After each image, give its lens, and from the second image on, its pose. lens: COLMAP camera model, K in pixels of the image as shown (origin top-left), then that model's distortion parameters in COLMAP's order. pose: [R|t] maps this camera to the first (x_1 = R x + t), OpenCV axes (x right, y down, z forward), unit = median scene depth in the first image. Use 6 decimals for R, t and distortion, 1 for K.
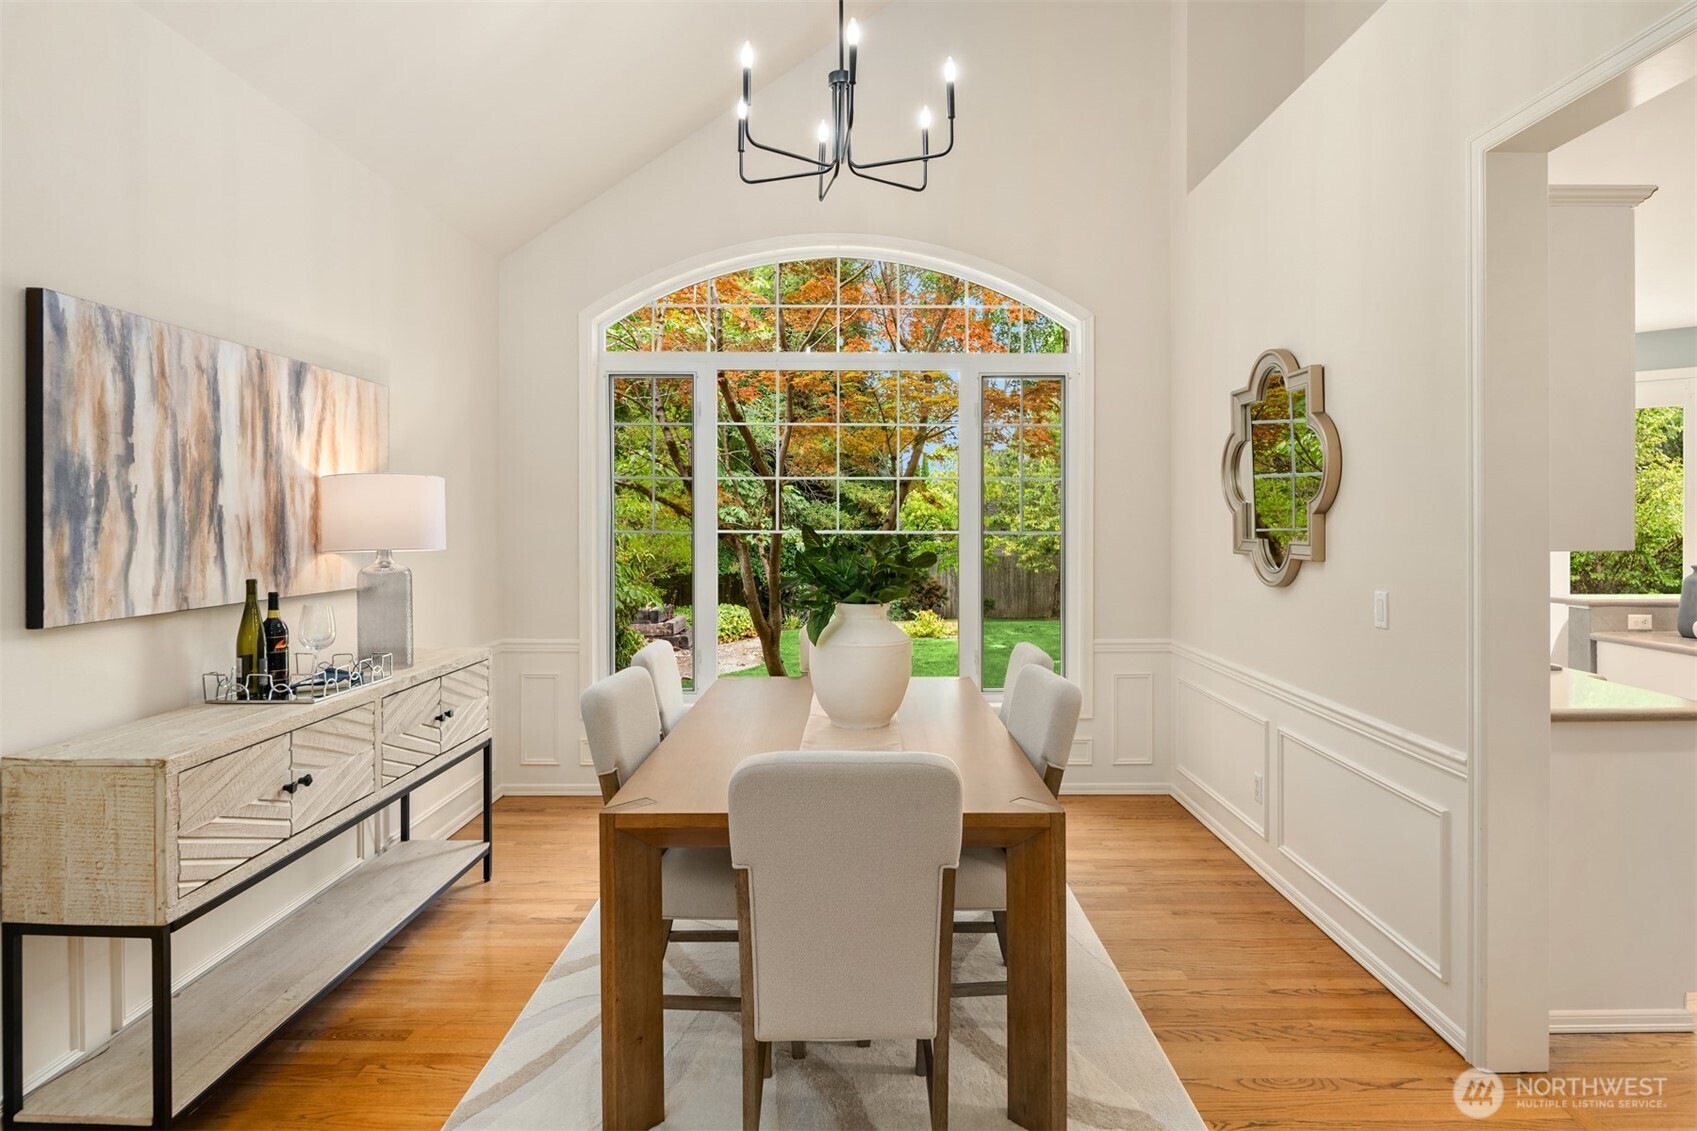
lens RADIAL K [[932.2, 0, 862.1], [0, 932.2, 517.9], [0, 0, 1]] dist [0.001455, -0.005439]
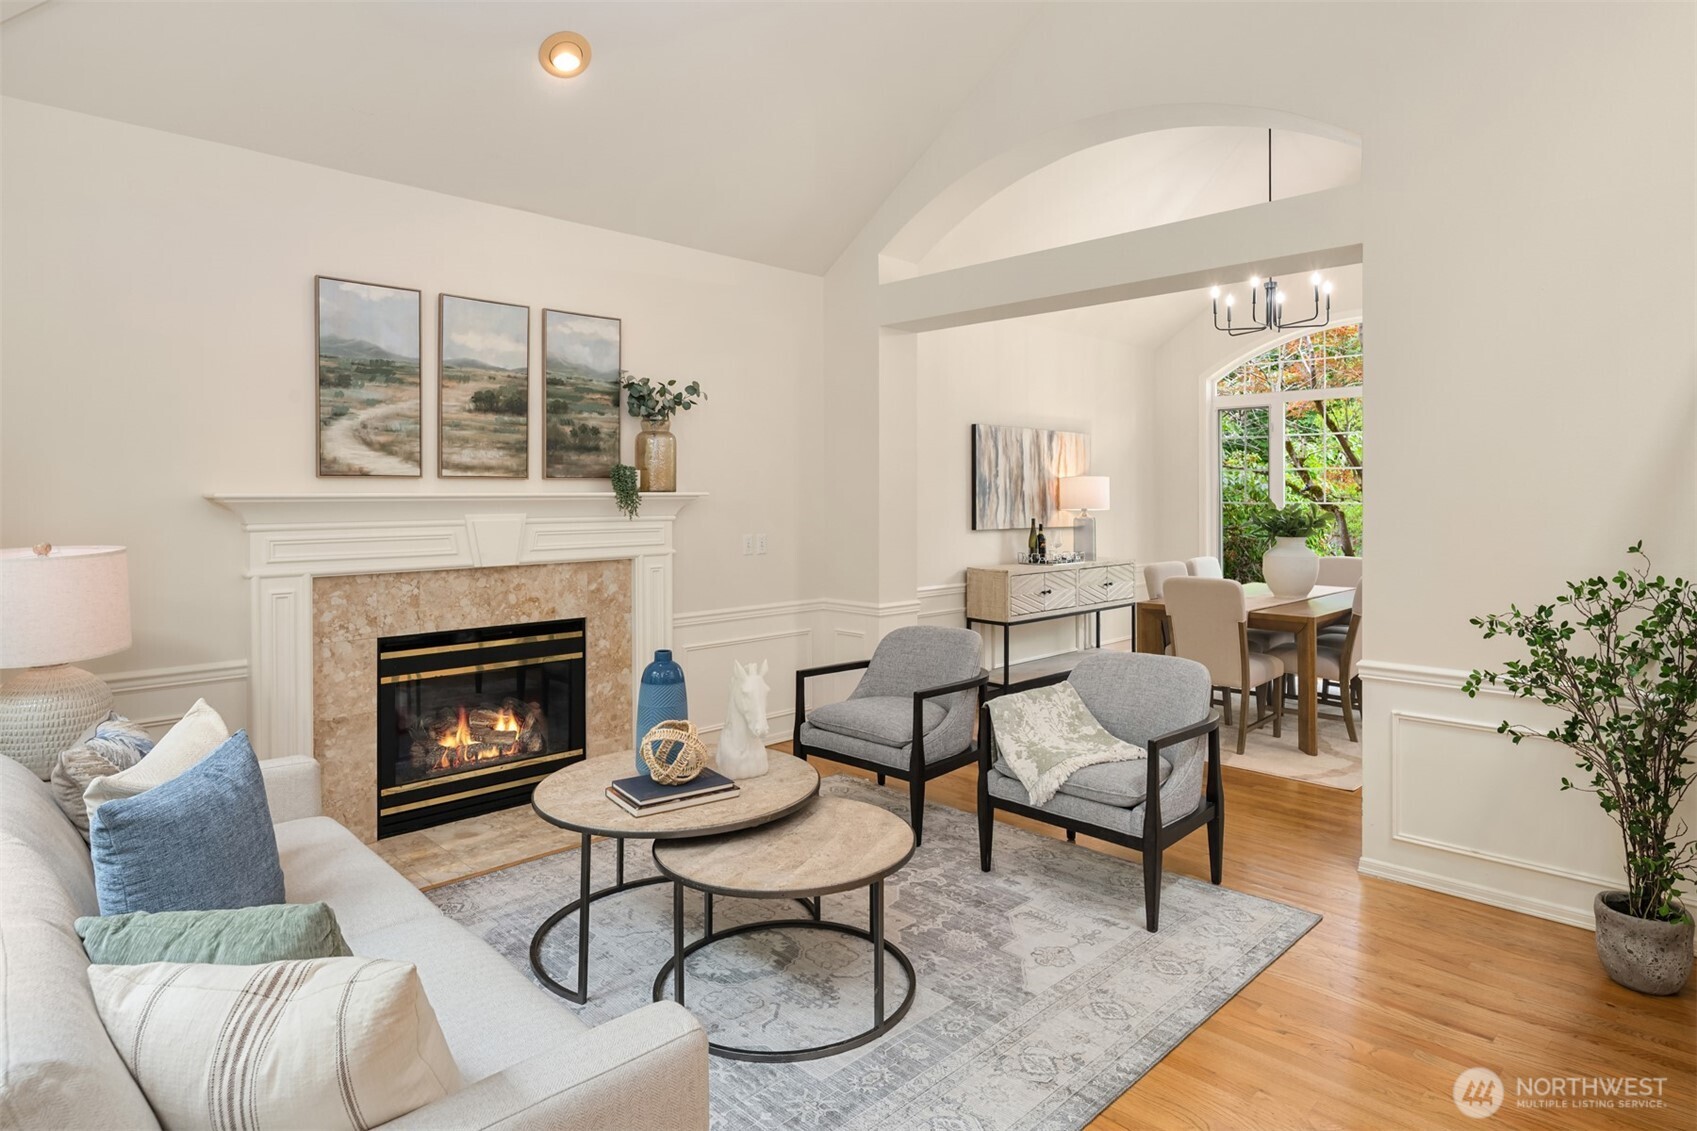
lens RADIAL K [[899.3, 0, 862.2], [0, 899.3, 502.4], [0, 0, 1]] dist [0.002382, 0.001083]
pose [[0.701796, 0.004545, -0.712364, 0.825959], [0.001320, 0.999970, 0.007681, 0.000034], [0.712377, -0.006330, 0.701768, -1.142474]]
